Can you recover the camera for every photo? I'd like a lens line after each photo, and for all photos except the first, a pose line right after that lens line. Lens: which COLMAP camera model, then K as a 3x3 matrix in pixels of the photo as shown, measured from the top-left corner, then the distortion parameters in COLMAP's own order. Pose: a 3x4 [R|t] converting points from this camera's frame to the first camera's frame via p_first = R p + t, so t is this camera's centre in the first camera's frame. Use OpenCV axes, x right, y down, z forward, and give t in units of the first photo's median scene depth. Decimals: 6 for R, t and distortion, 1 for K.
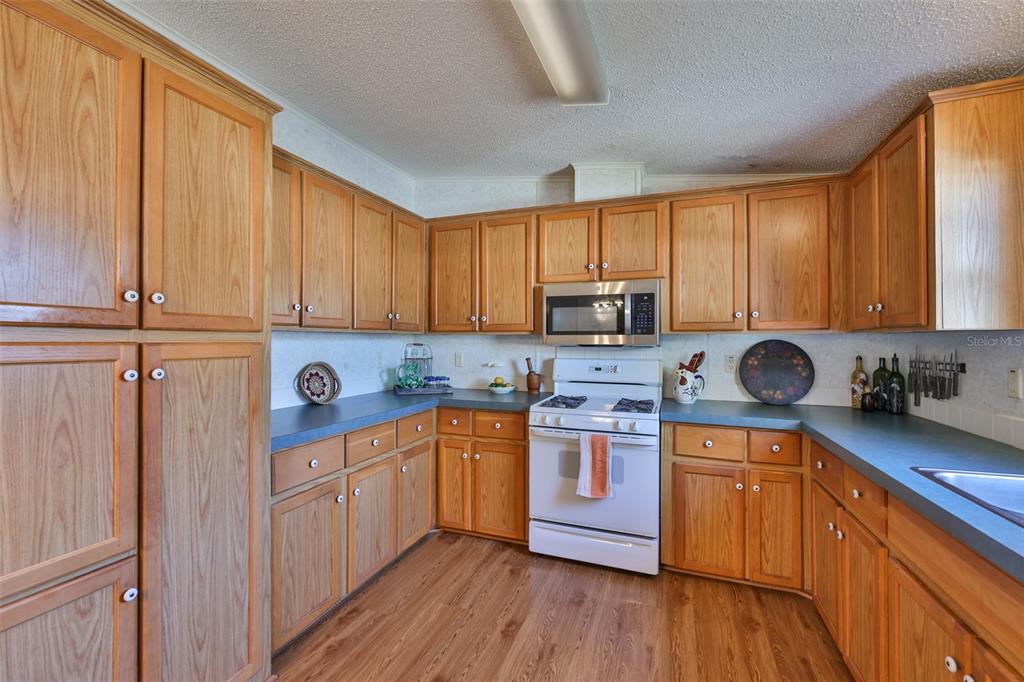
lens RADIAL K [[433.0, 0, 501.8], [0, 433.0, 331.0], [0, 0, 1]] dist [0.000688, 0.000099]
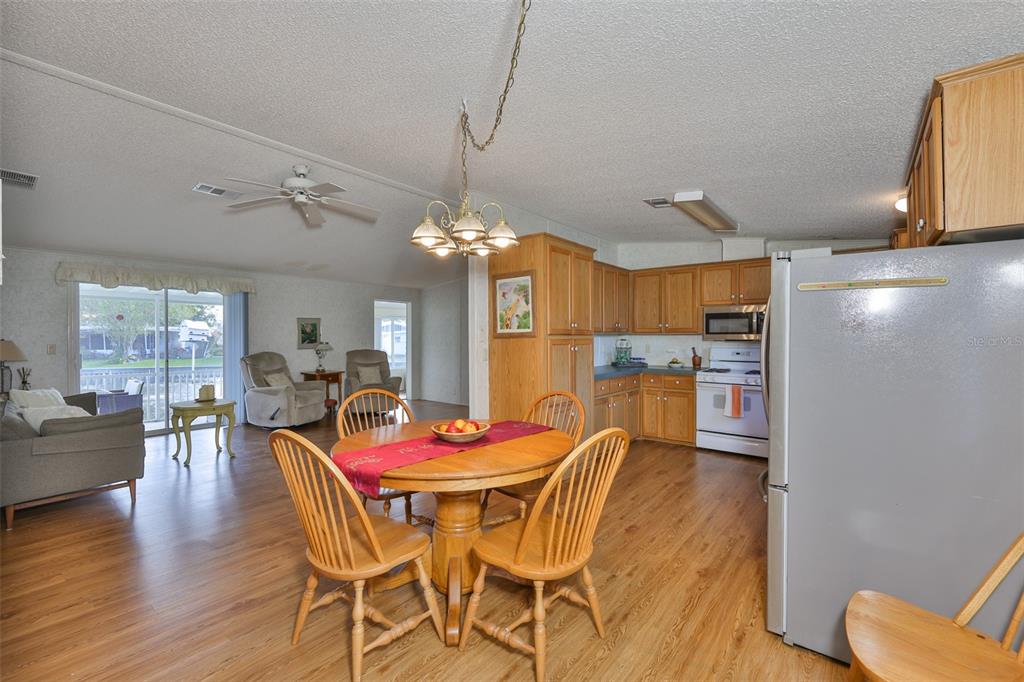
lens RADIAL K [[433.0, 0, 499.7], [0, 433.0, 339.9], [0, 0, 1]] dist [0.000688, 0.000099]
pose [[0.952329, -0.000856, -0.305073, -0.174713], [0.009862, 0.999560, 0.027982, -0.028571], [0.304914, -0.029657, 0.951918, -1.050564]]
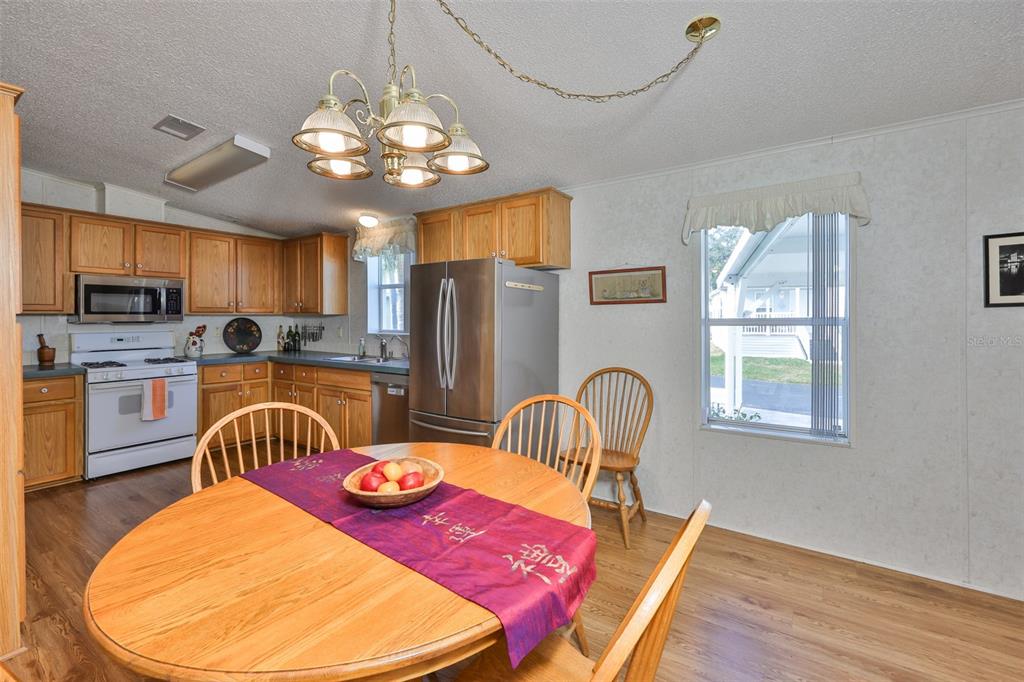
lens RADIAL K [[433.0, 0, 521.5], [0, 433.0, 337.8], [0, 0, 1]] dist [0.000688, 0.000099]
pose [[0.226968, -0.047746, 0.972731, -0.876759], [-0.019898, 0.998362, 0.053647, -0.016807], [-0.973699, -0.031531, 0.225647, -0.555691]]
